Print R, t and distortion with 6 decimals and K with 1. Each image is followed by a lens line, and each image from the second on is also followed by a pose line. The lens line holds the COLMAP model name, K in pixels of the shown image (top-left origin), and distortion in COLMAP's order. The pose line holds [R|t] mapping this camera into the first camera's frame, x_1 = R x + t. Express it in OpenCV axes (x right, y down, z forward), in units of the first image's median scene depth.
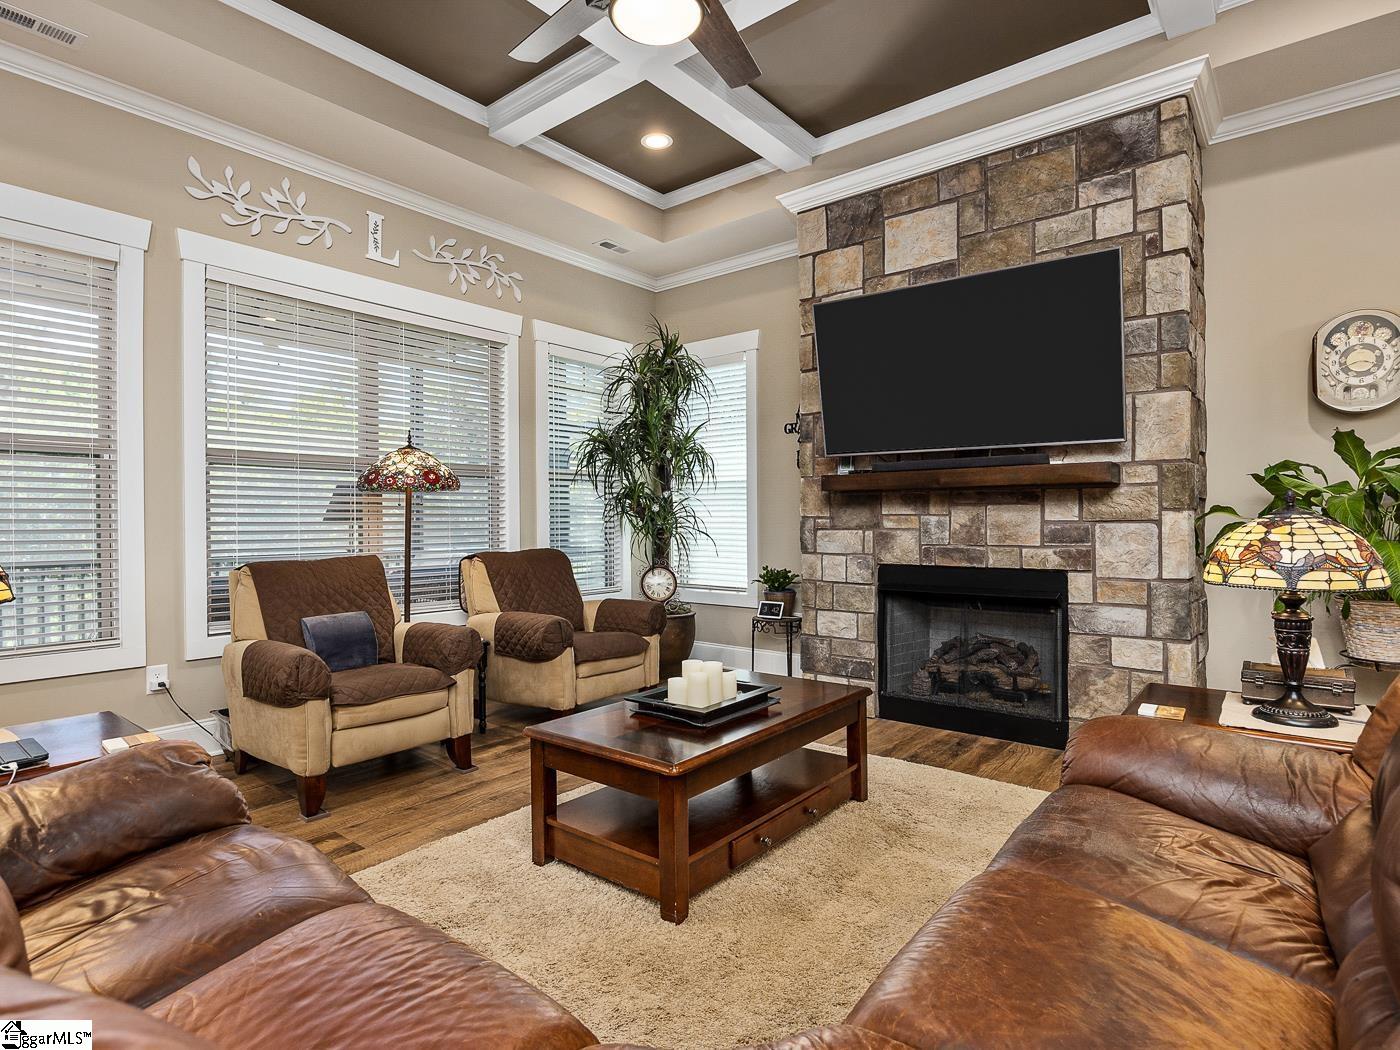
lens RADIAL K [[735.1, 0, 703.6], [0, 735.1, 518.9], [0, 0, 1]] dist [-0.025340, 0.002348]
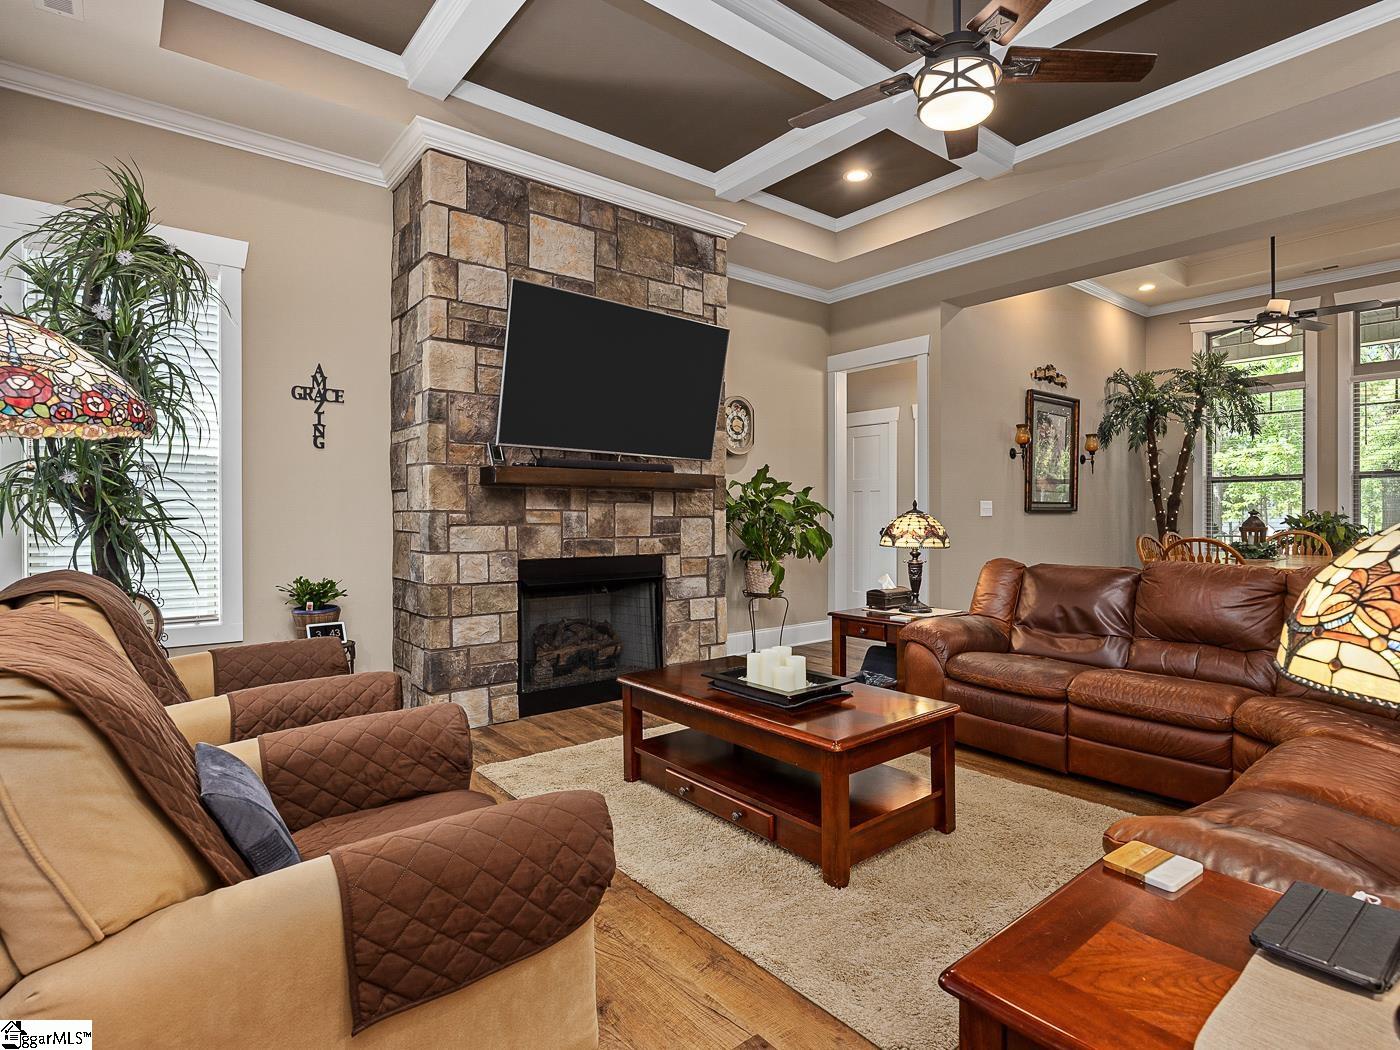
lens RADIAL K [[735.1, 0, 699.5], [0, 735.1, 516.5], [0, 0, 1]] dist [-0.025340, 0.002348]
pose [[0.208082, 0.005916, 0.978093, -0.708416], [-0.000751, 0.999982, -0.005889, 0.009837], [-0.978111, 0.000491, 0.208083, 0.599831]]
